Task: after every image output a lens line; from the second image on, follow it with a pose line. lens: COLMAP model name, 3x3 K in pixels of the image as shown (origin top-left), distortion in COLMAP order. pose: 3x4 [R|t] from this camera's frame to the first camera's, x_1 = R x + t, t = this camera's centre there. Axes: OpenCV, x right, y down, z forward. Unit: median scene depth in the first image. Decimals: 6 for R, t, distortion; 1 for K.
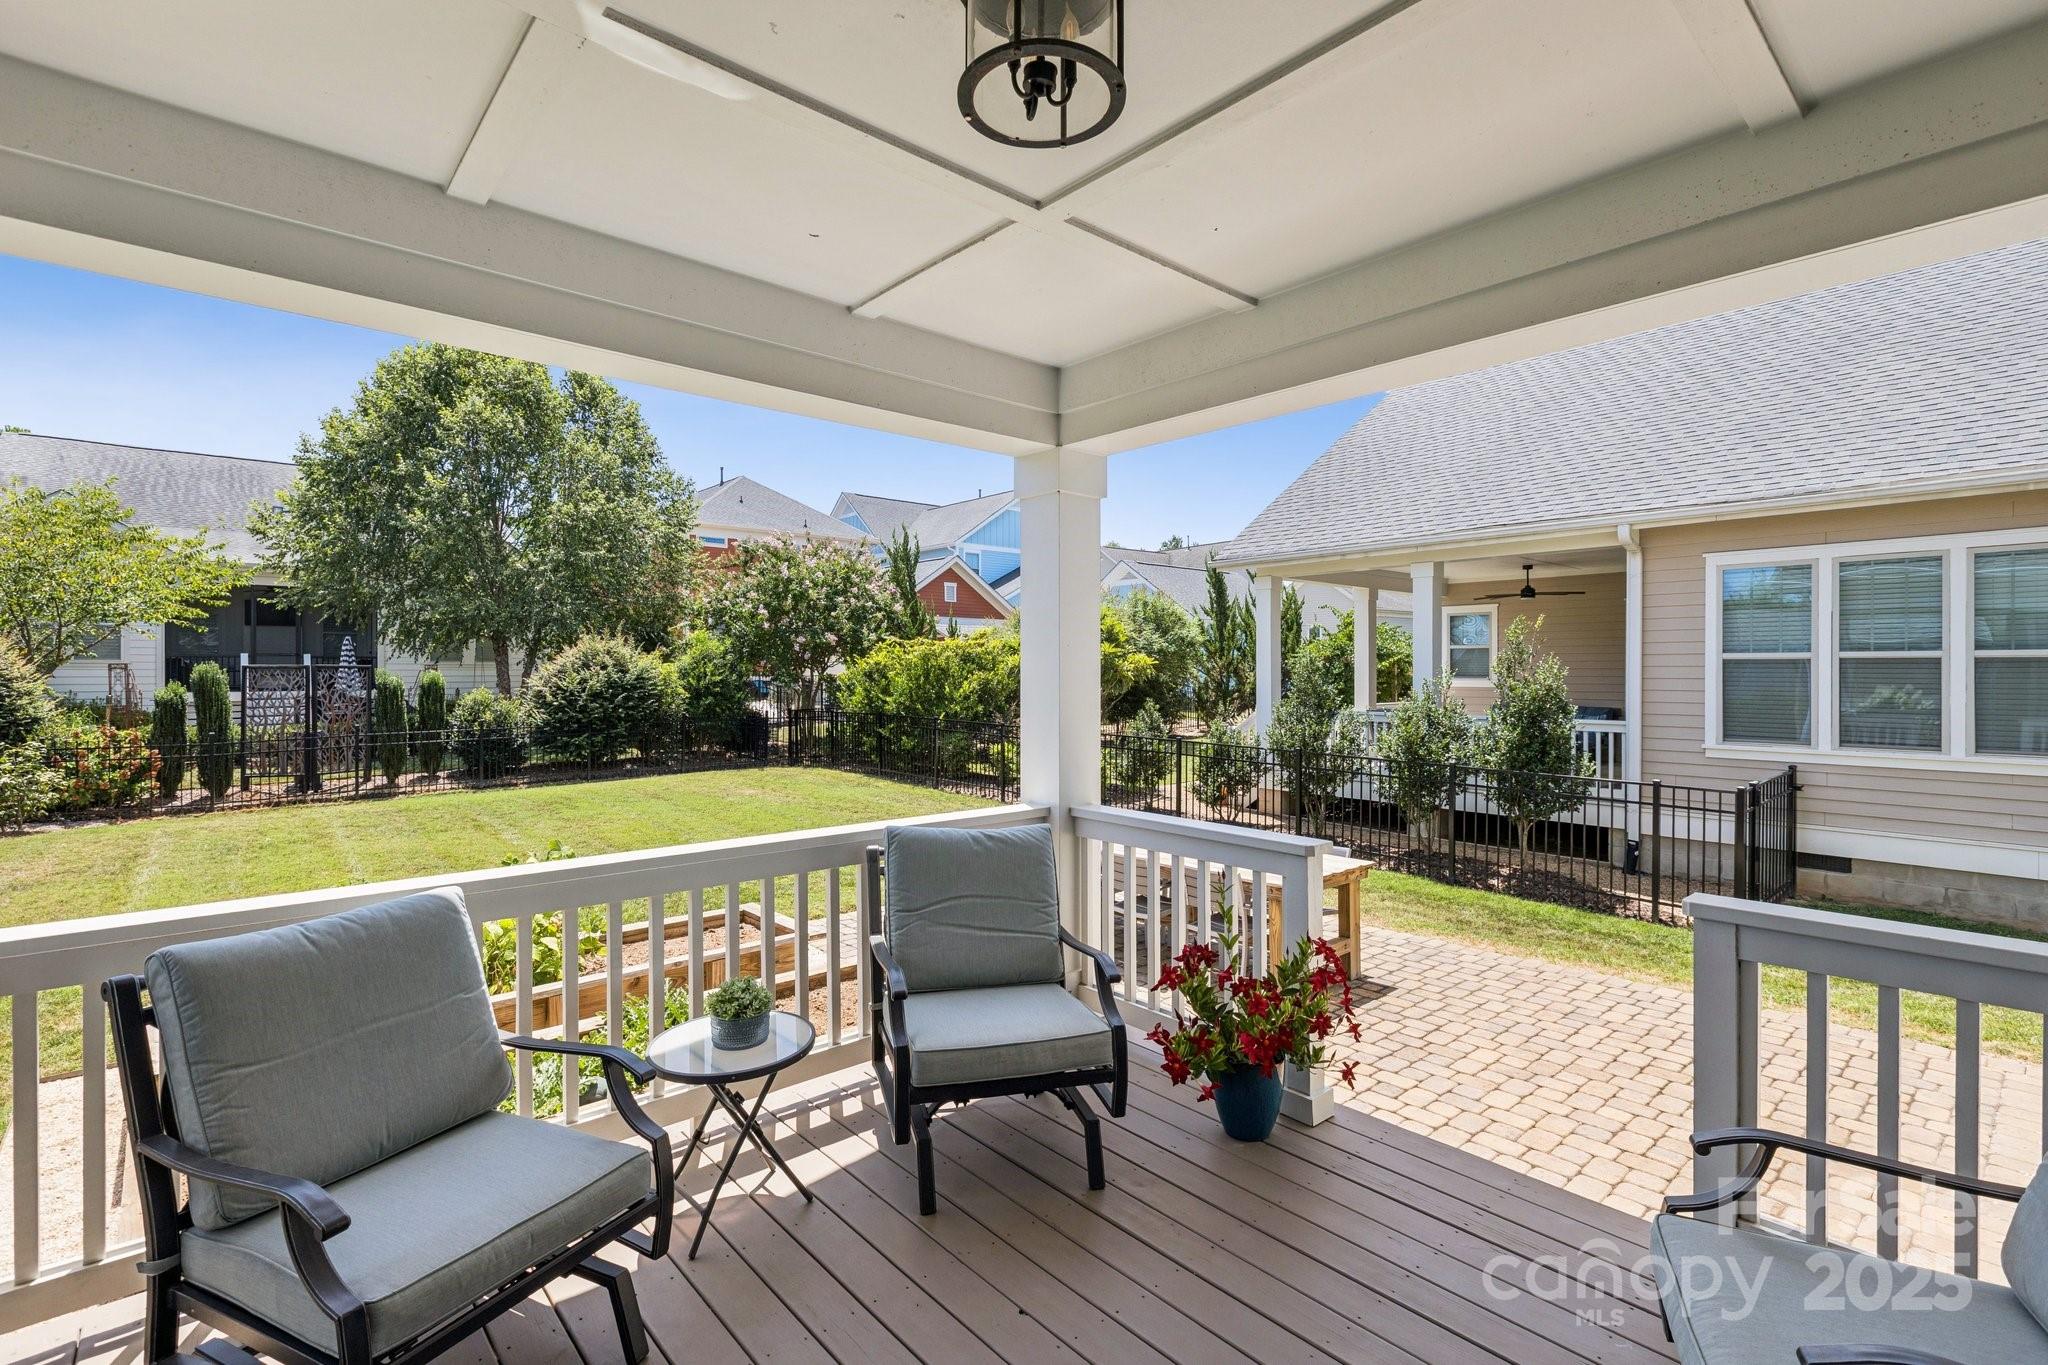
lens RADIAL K [[918.2, 0, 1029.8], [0, 918.2, 675.1], [0, 0, 1]] dist [0.003616, -0.000623]
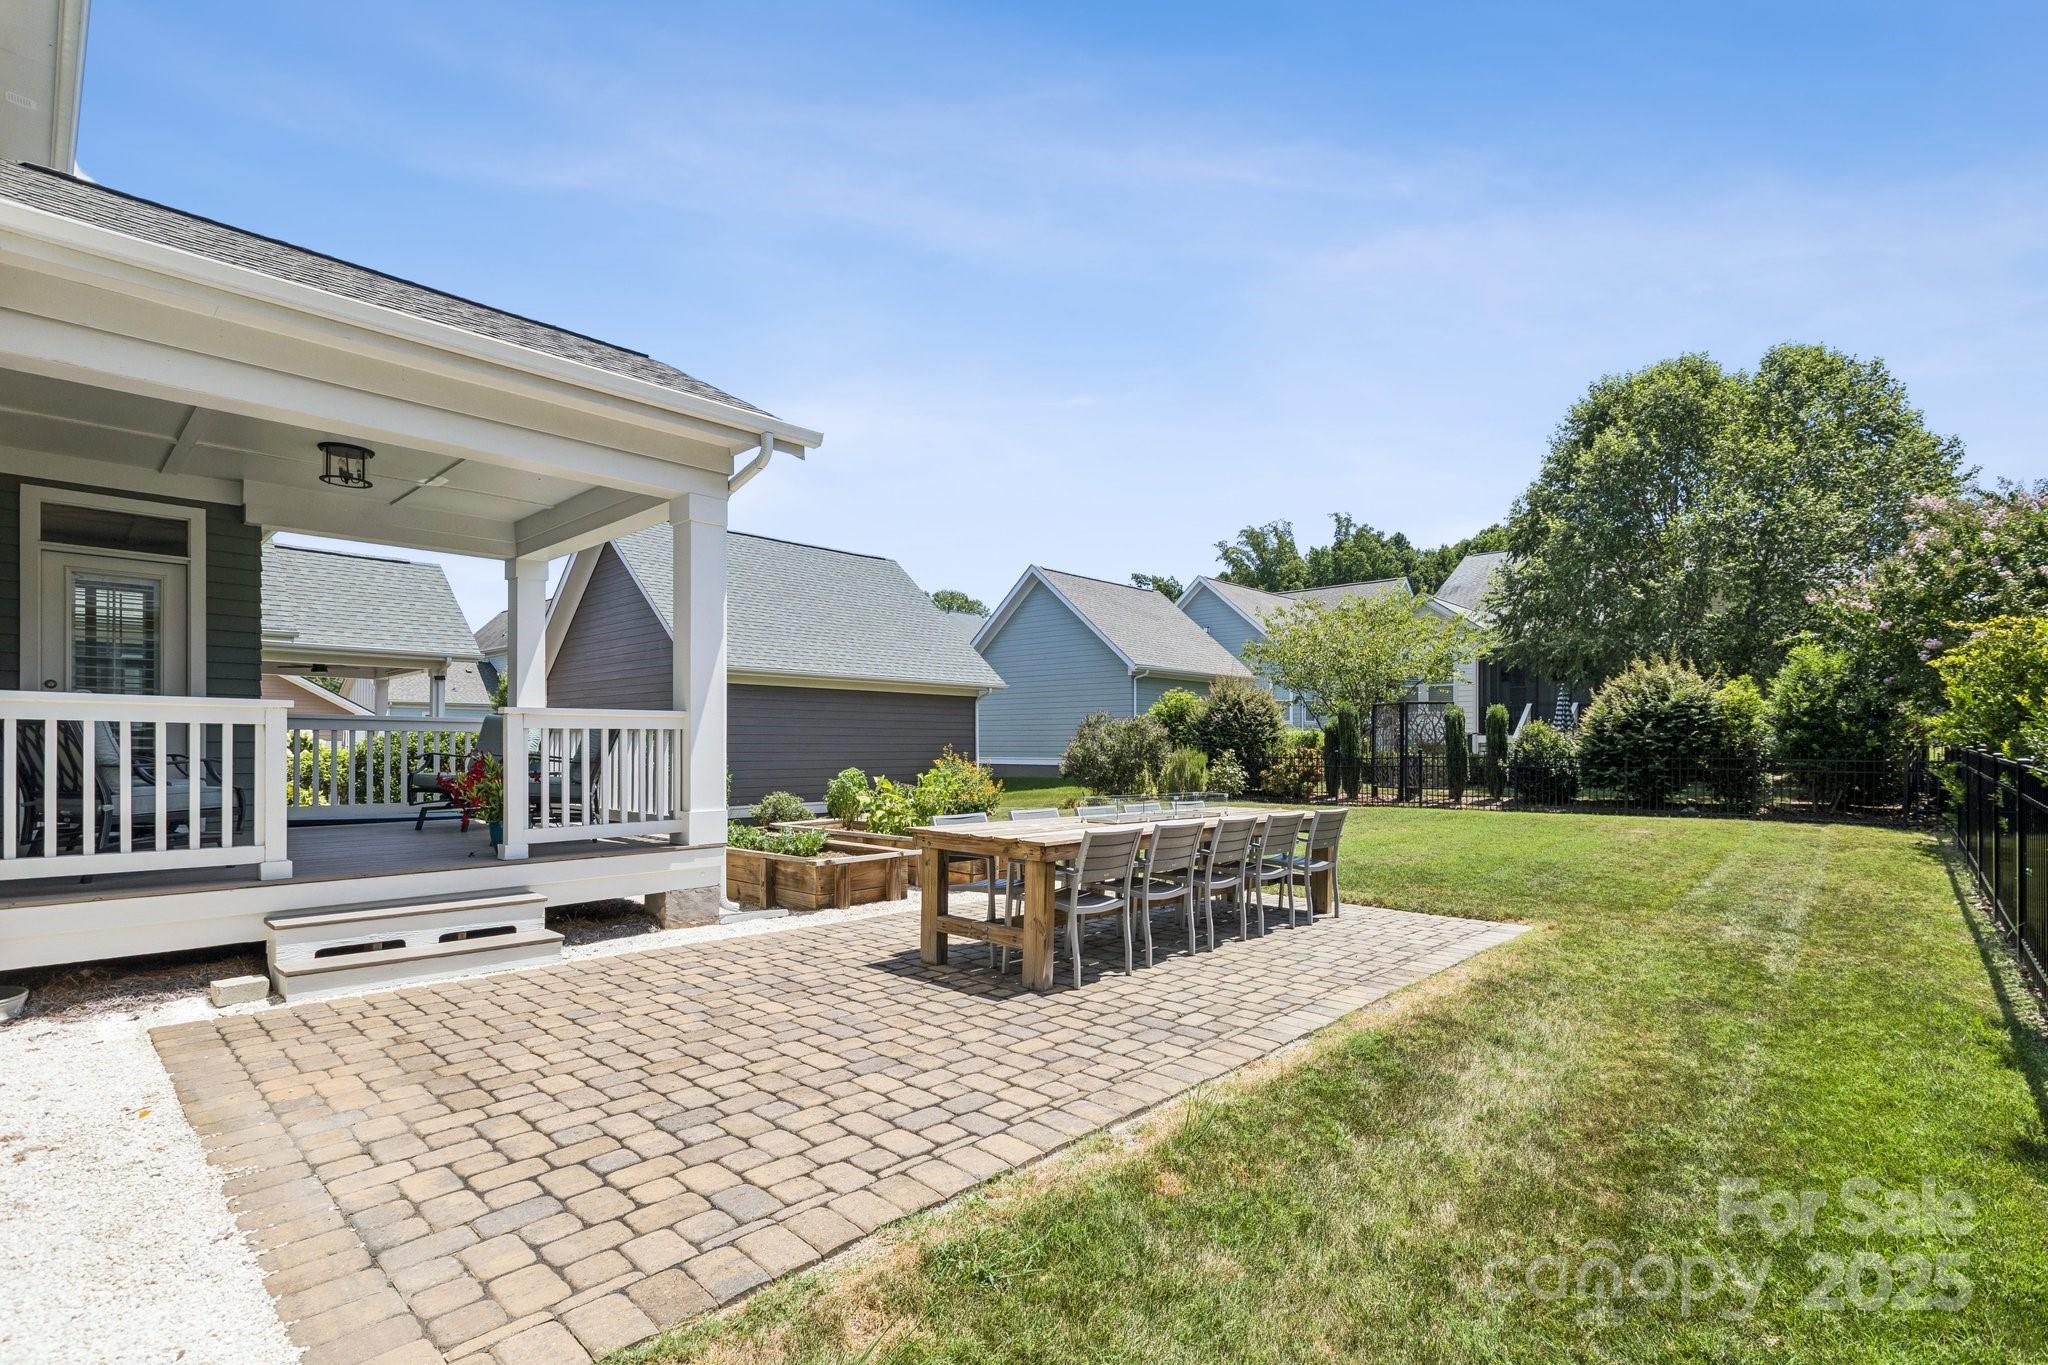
lens RADIAL K [[918.2, 0, 1006.8], [0, 918.2, 728.1], [0, 0, 1]] dist [0.003616, -0.000623]
pose [[0.121665, -0.004725, -0.992560, 0.365839], [-0.013227, 0.999892, -0.006381, 0.039787], [0.992483, 0.013905, 0.121589, 0.292480]]
